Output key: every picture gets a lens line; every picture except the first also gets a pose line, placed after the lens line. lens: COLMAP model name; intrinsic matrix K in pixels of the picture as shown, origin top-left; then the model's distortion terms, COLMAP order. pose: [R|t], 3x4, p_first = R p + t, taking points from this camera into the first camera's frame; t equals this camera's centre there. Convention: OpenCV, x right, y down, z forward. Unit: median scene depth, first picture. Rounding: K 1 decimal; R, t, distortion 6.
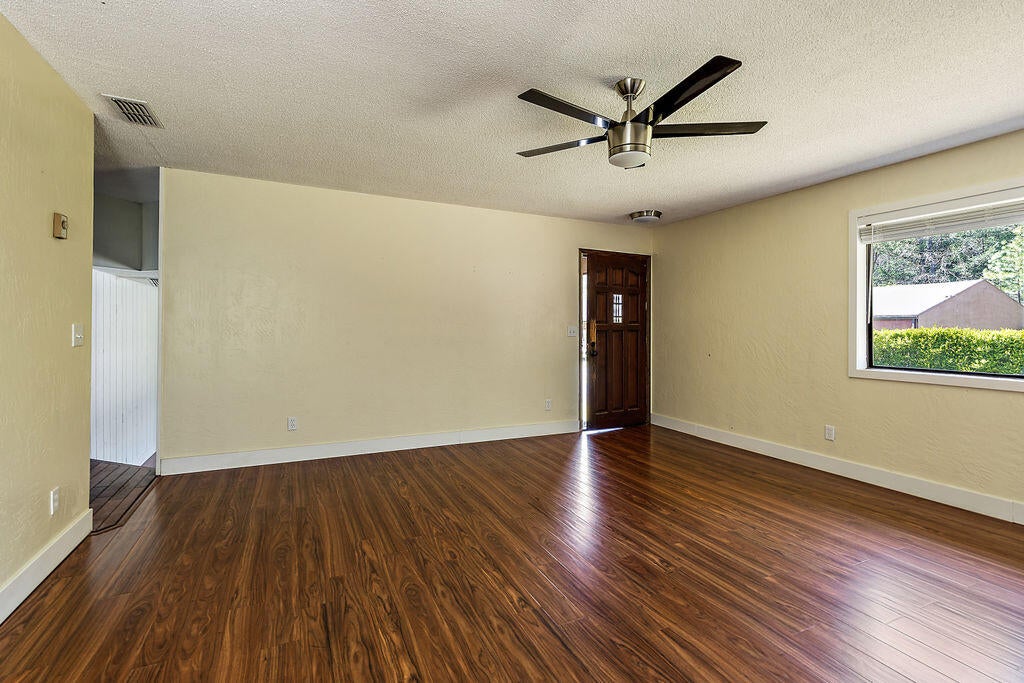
lens RADIAL K [[464.5, 0, 515.0], [0, 464.5, 321.6], [0, 0, 1]] dist [0.001268, 0.000005]
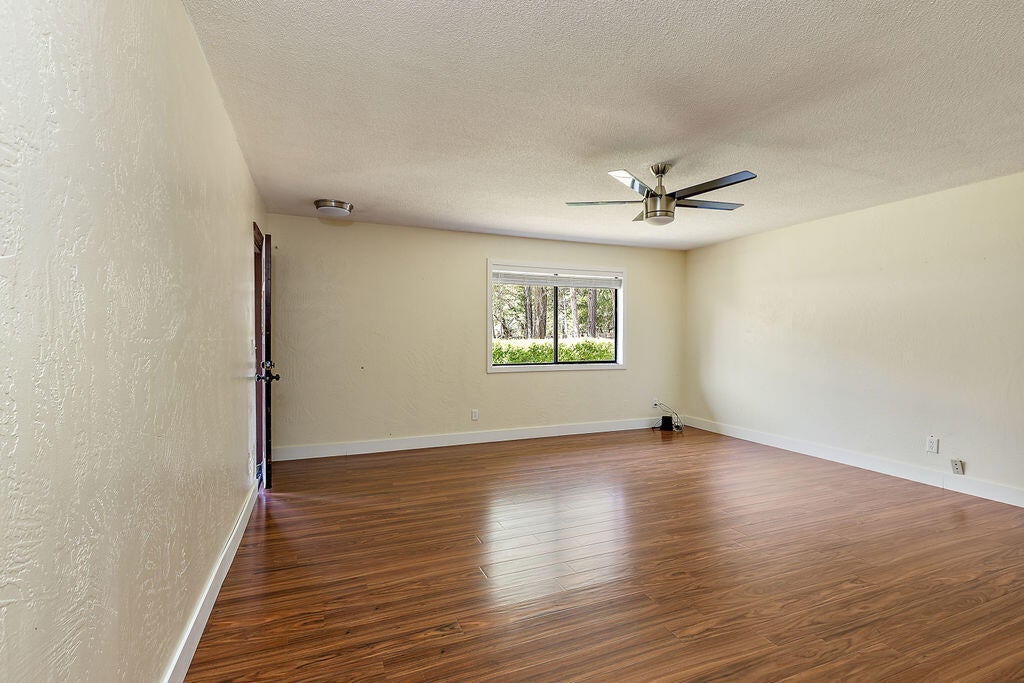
lens RADIAL K [[473.4, 0, 512.0], [0, 473.4, 341.5], [0, 0, 1]] dist [0.001866, 0.000580]
pose [[0.058827, -0.012518, 0.998190, -1.221268], [-0.010707, 0.999856, 0.013170, 0.002727], [-0.998211, -0.011463, 0.058684, 1.383139]]
